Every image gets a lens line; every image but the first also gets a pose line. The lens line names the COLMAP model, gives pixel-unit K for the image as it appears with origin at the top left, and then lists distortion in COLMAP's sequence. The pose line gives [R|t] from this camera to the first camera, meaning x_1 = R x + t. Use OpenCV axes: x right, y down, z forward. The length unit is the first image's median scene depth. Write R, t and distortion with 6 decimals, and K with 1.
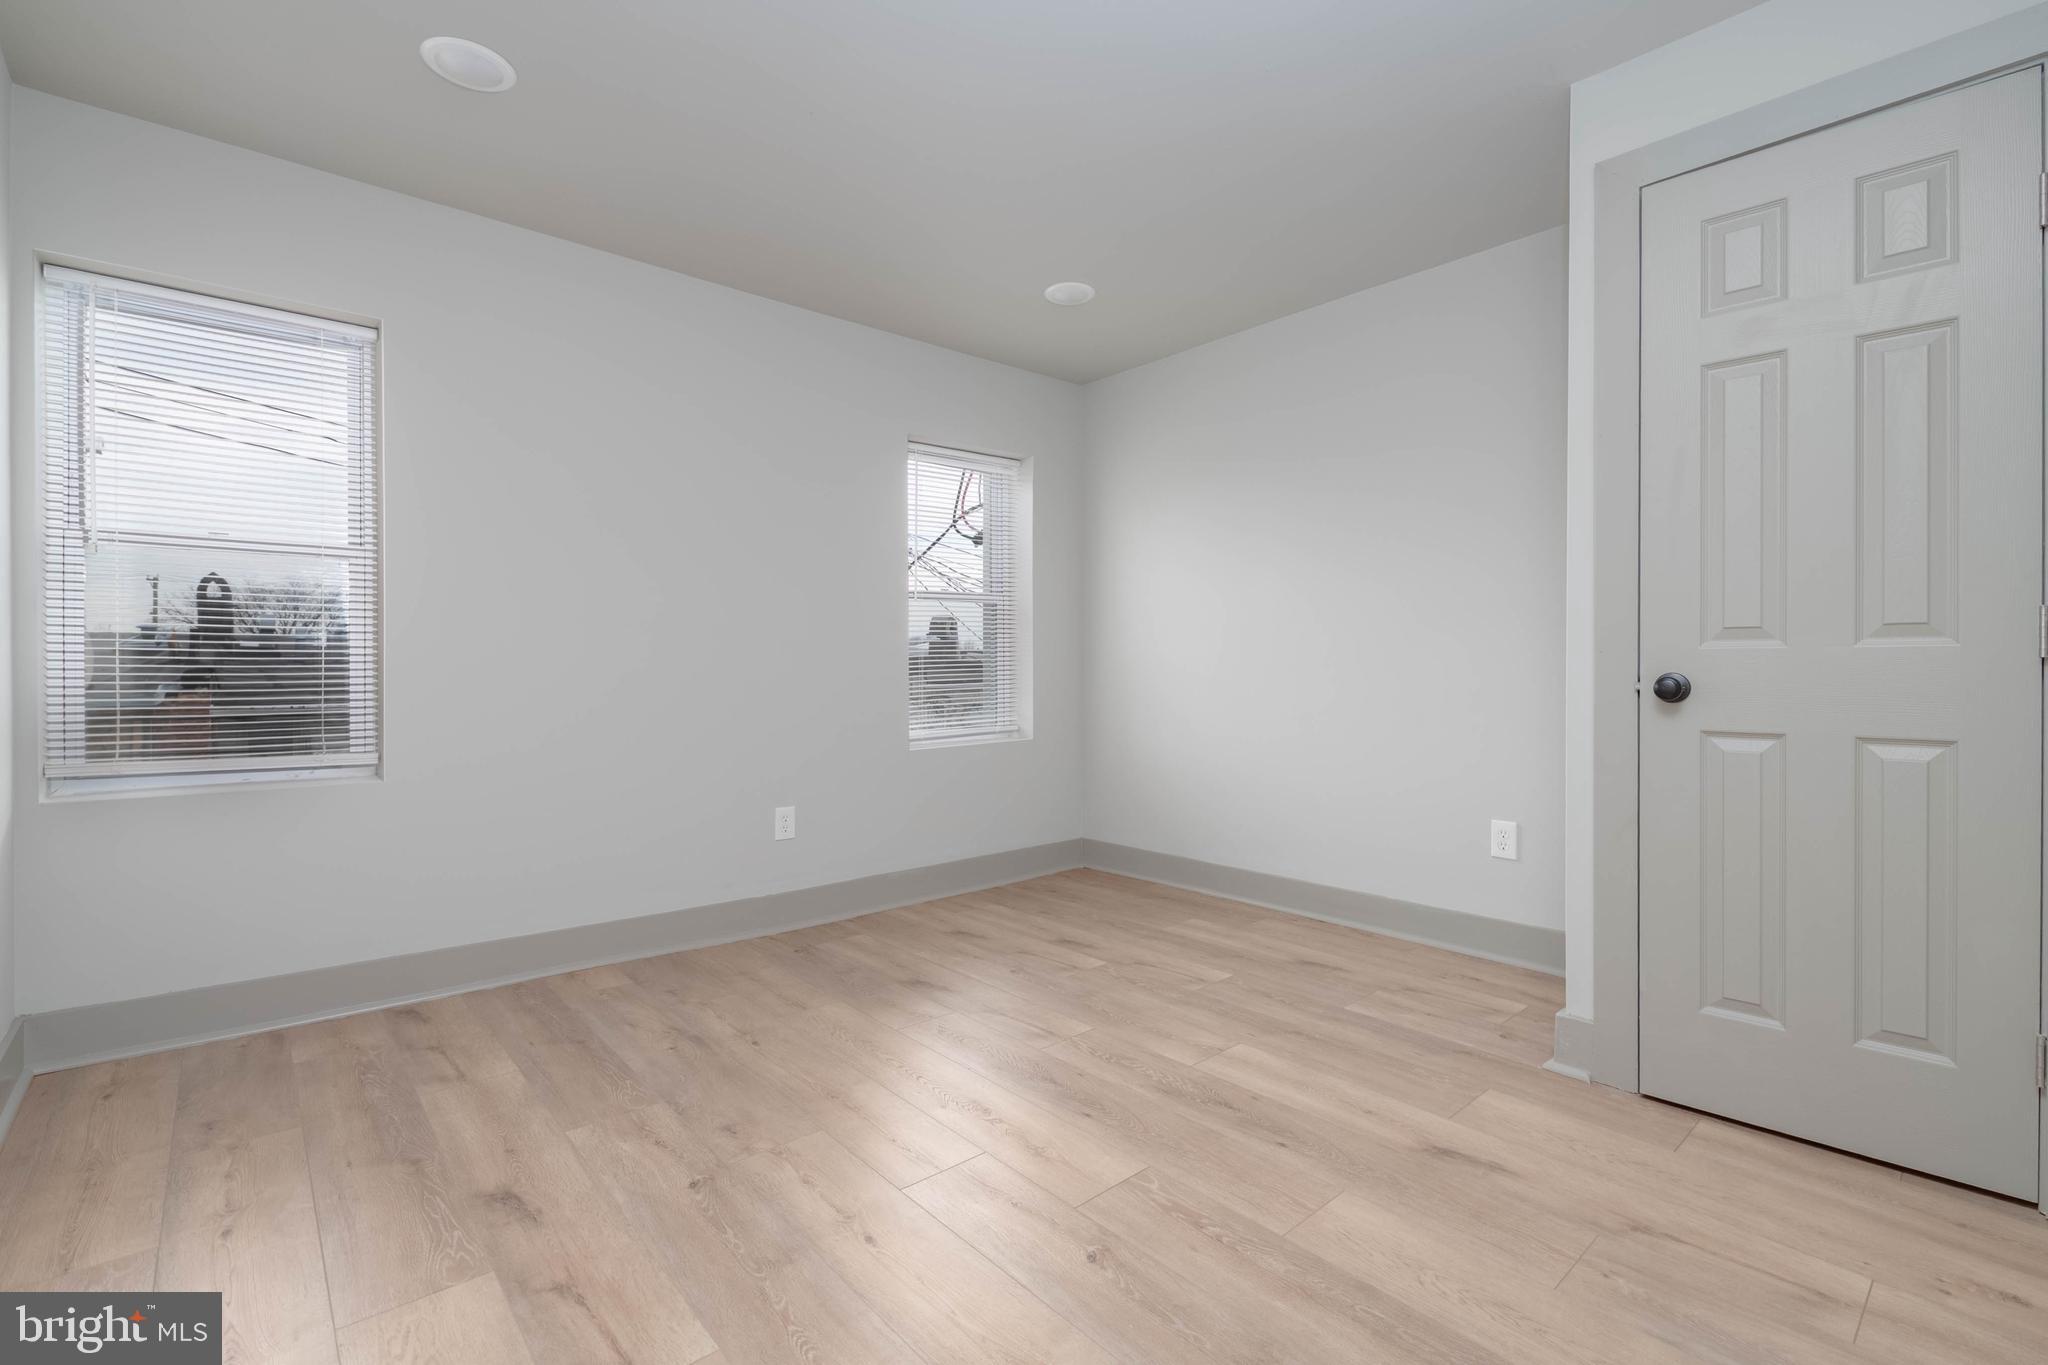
lens RADIAL K [[901.4, 0, 1034.2], [0, 901.4, 670.3], [0, 0, 1]] dist [-0.011980, -0.000414]
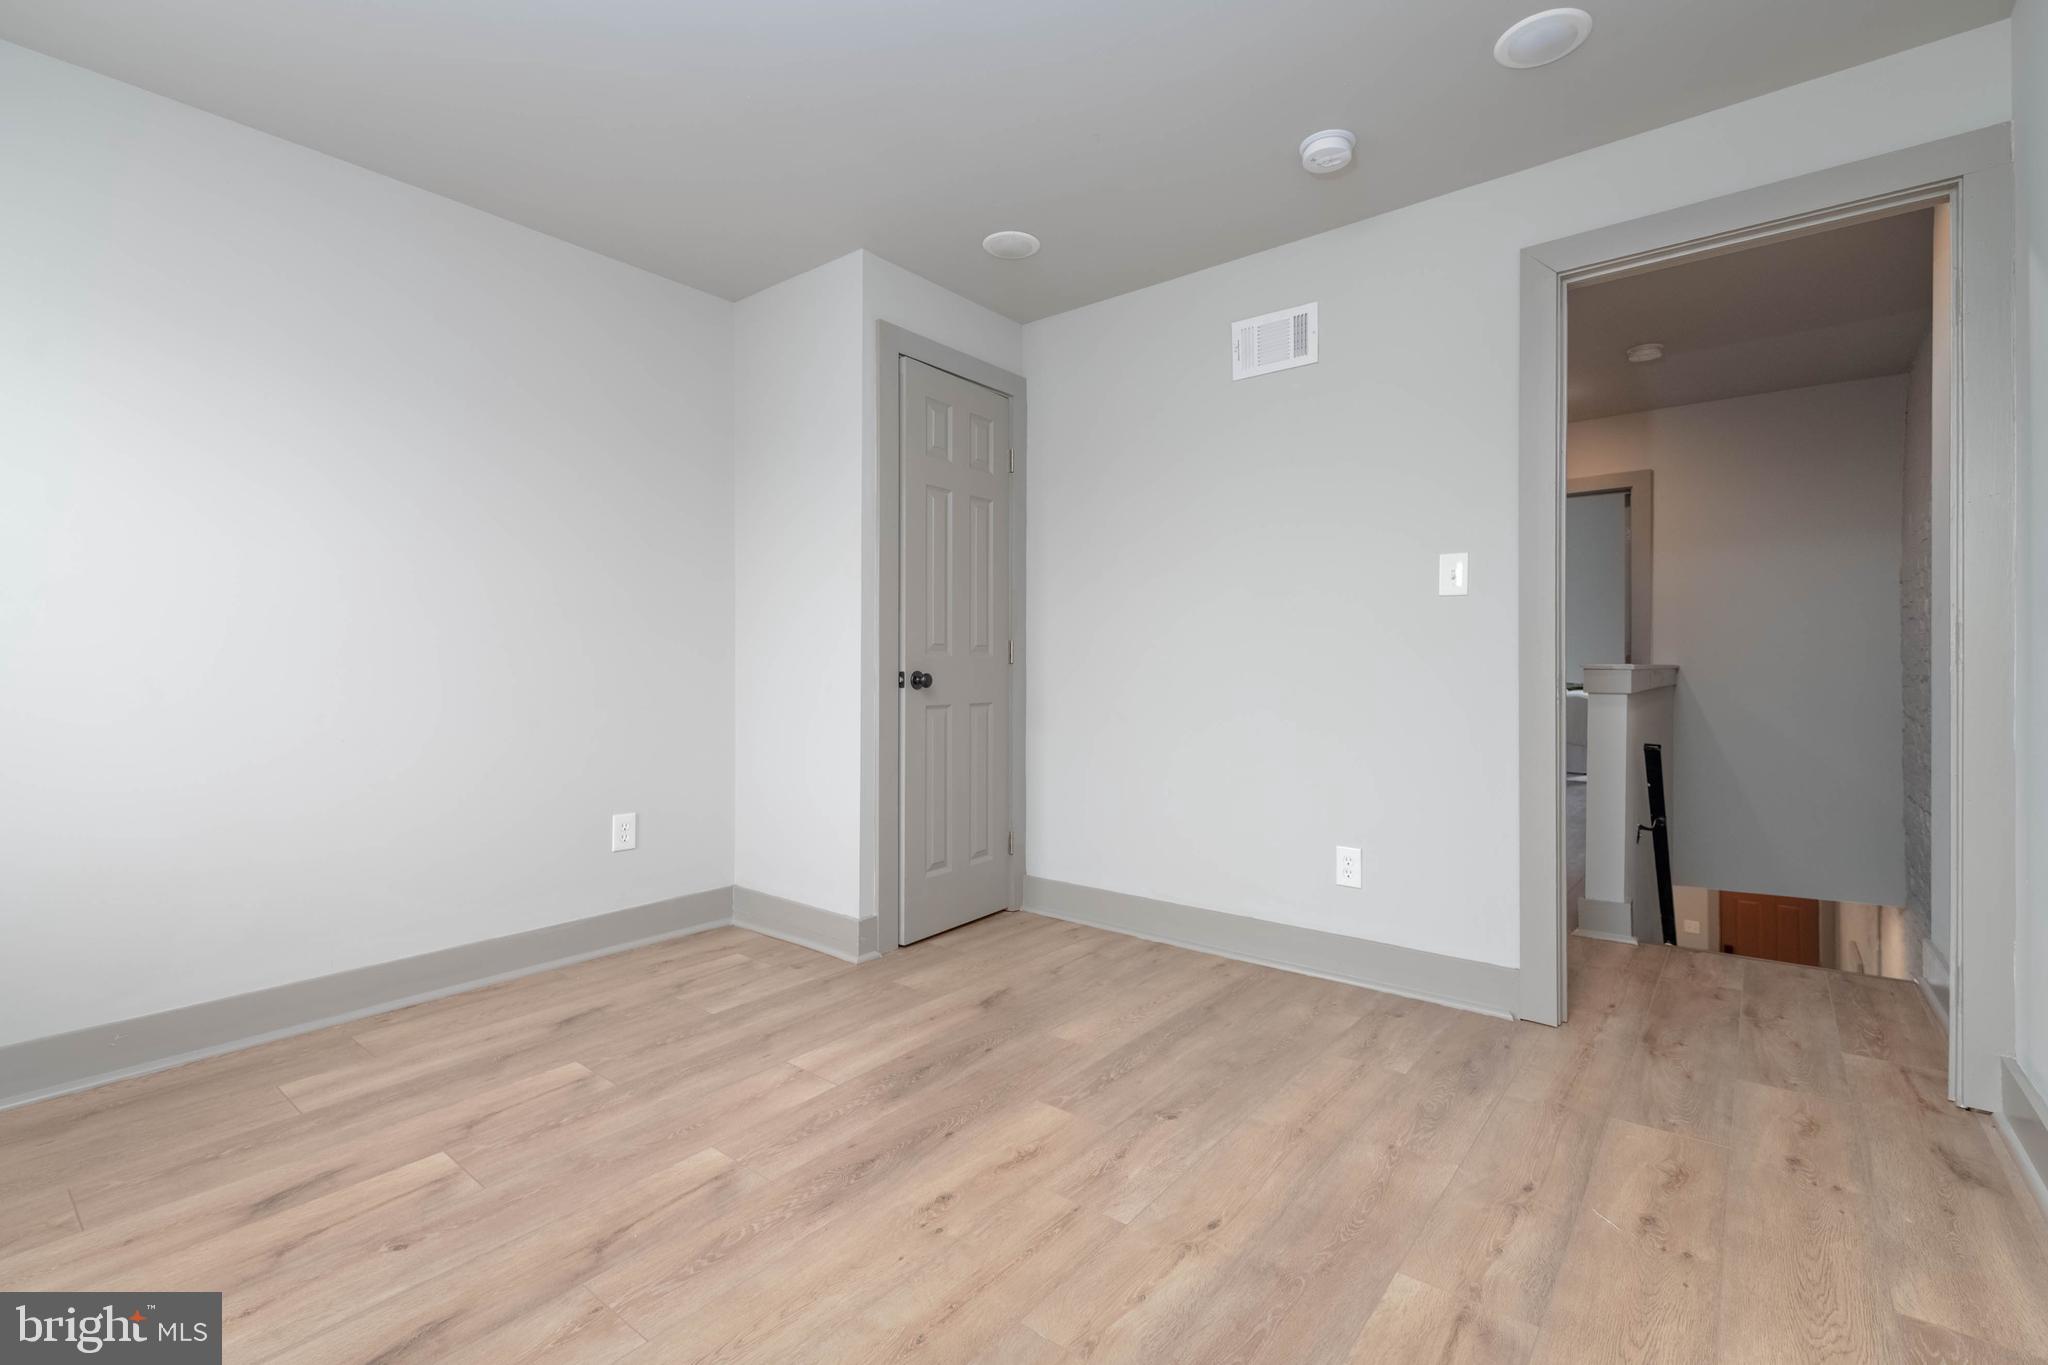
lens RADIAL K [[901.4, 0, 1033.7], [0, 901.4, 672.7], [0, 0, 1]] dist [-0.011980, -0.000414]
pose [[-0.163497, -0.013713, 0.986449, -0.723410], [0.012146, 0.999800, 0.015911, -0.013141], [-0.986469, 0.014582, -0.163297, 0.849755]]
